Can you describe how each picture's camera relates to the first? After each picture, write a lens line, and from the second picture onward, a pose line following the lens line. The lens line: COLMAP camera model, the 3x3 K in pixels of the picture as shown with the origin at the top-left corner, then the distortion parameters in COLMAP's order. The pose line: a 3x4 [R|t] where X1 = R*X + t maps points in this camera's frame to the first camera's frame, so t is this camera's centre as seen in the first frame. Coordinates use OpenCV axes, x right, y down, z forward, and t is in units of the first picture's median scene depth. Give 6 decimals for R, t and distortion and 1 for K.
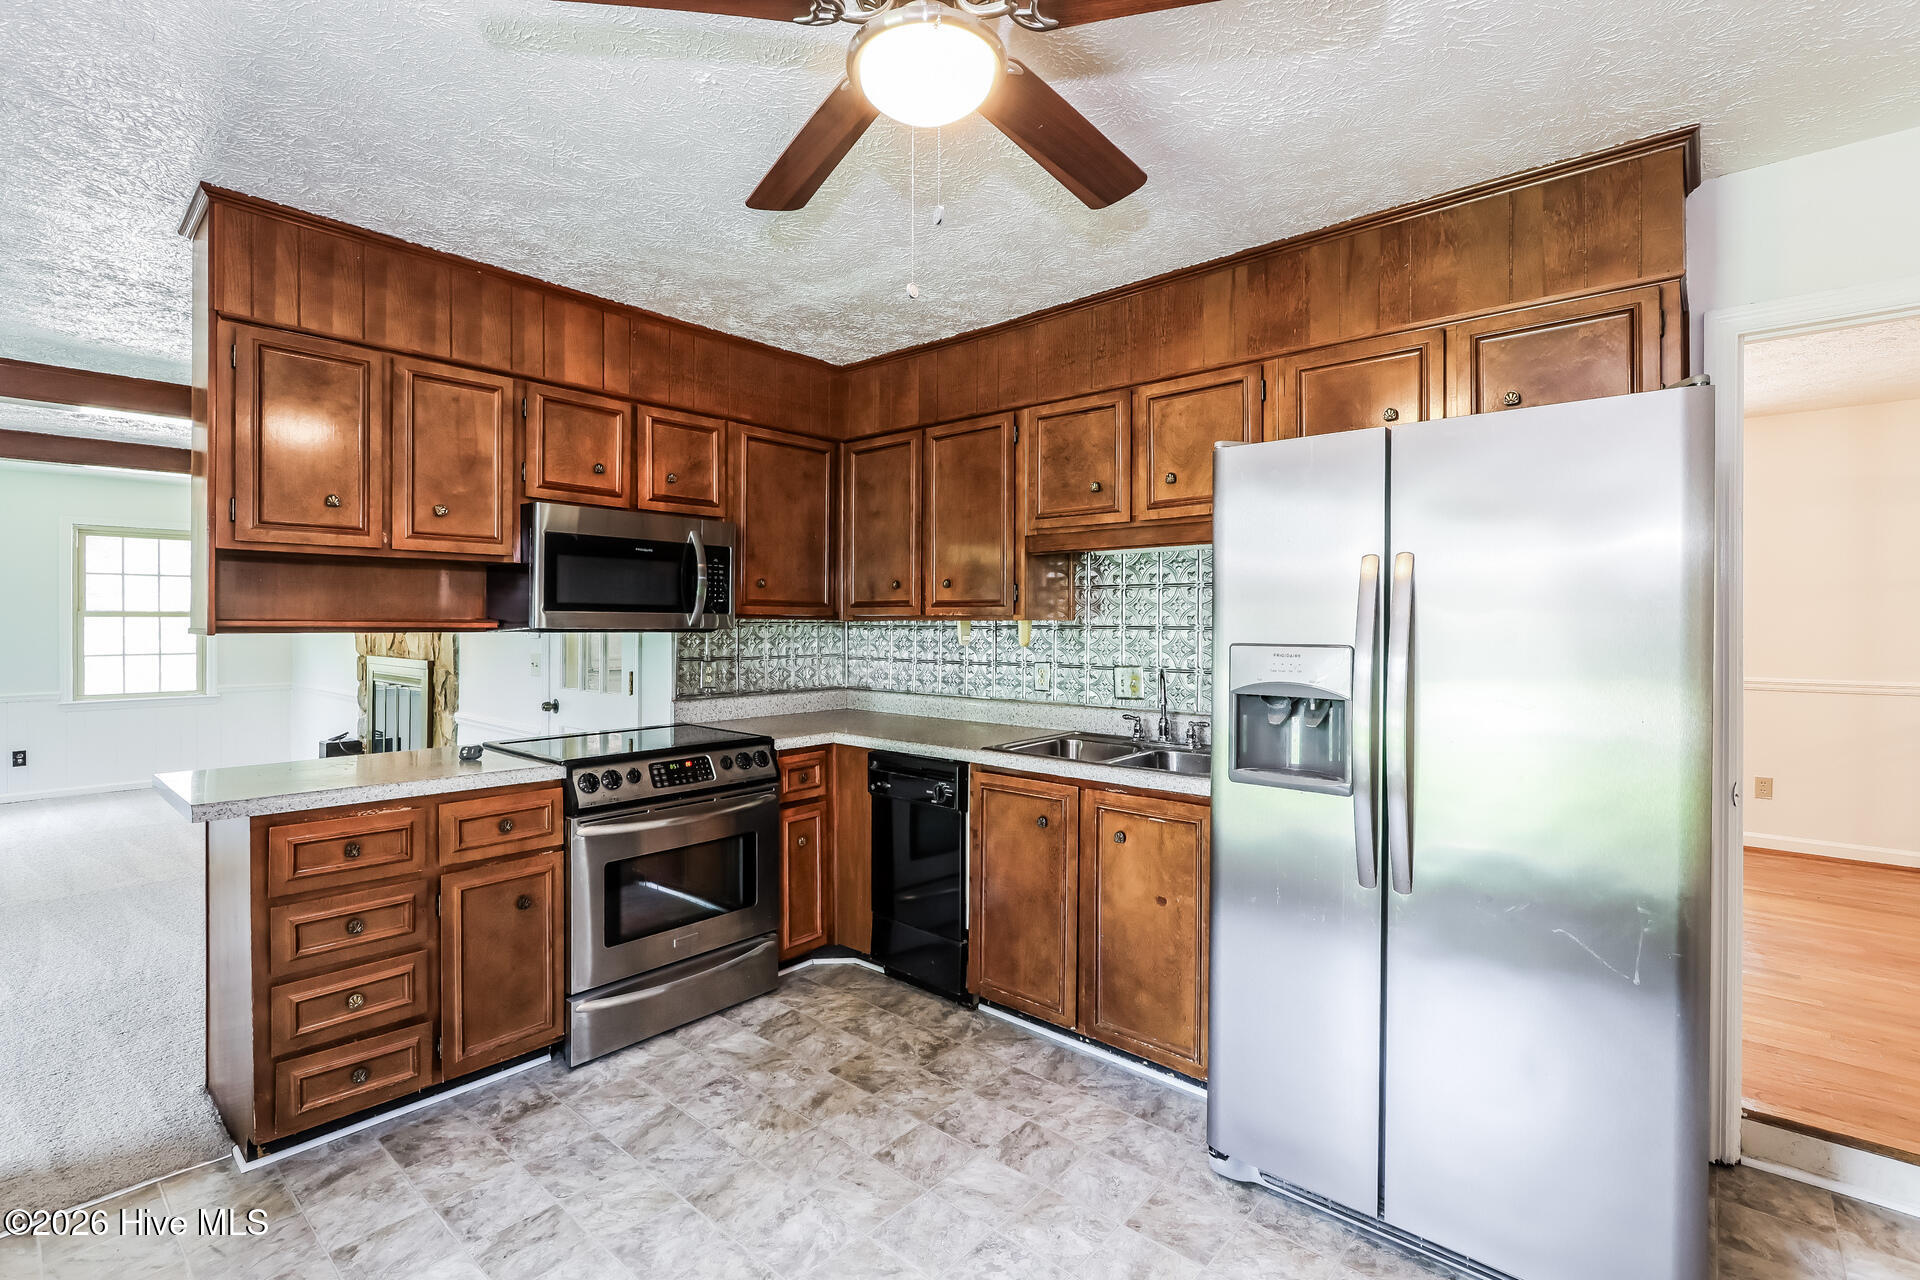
lens RADIAL K [[878.7, 0, 948.1], [0, 878.7, 632.6], [0, 0, 1]] dist [-0.004941, 0.000254]
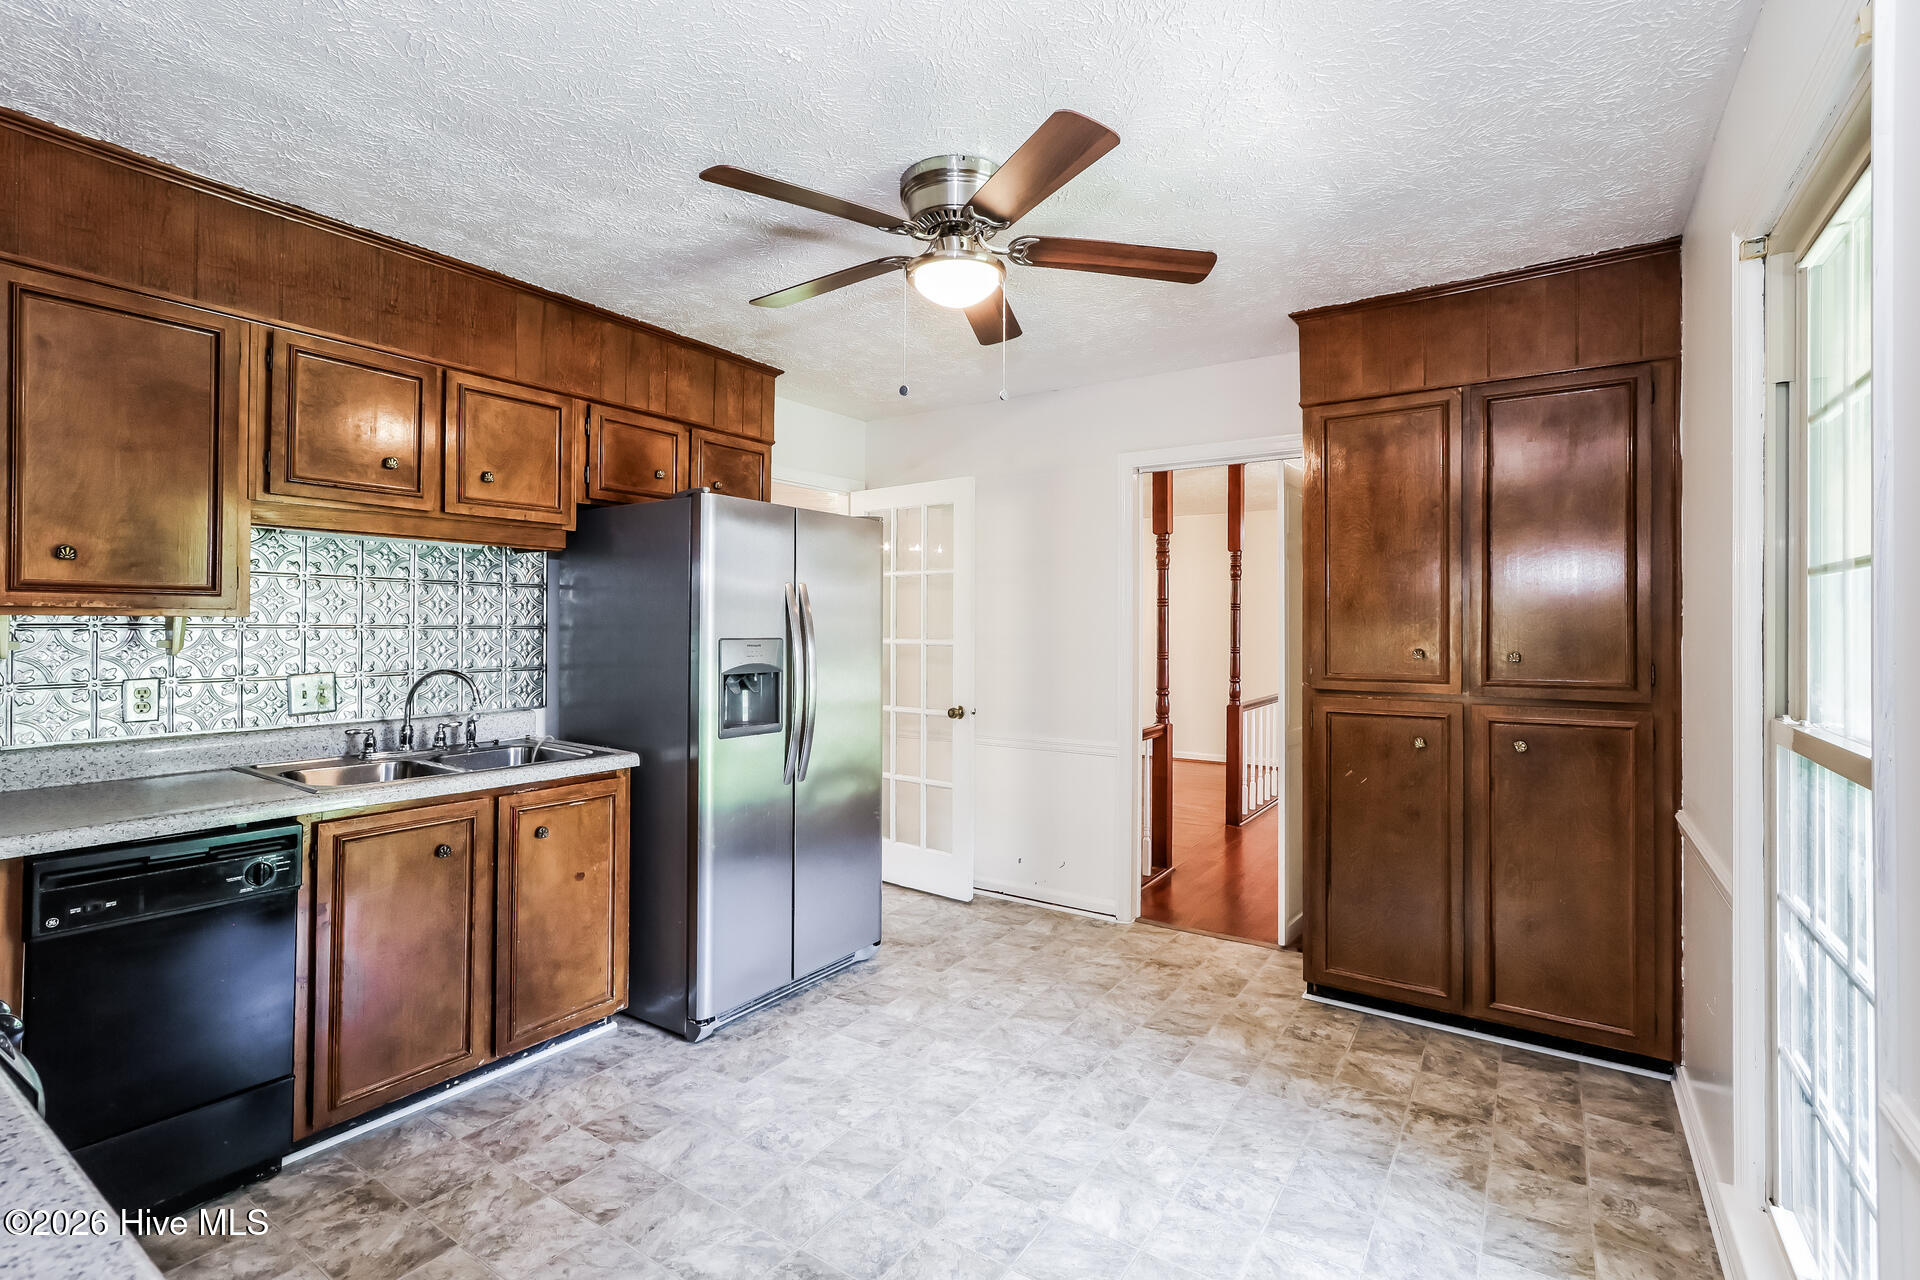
lens RADIAL K [[878.7, 0, 948.7], [0, 878.7, 624.5], [0, 0, 1]] dist [-0.004941, 0.000254]
pose [[-0.123554, -0.001872, 0.992336, -0.845735], [0.004955, 0.999985, 0.002503, -0.007904], [-0.992326, 0.005226, -0.123543, 0.638626]]
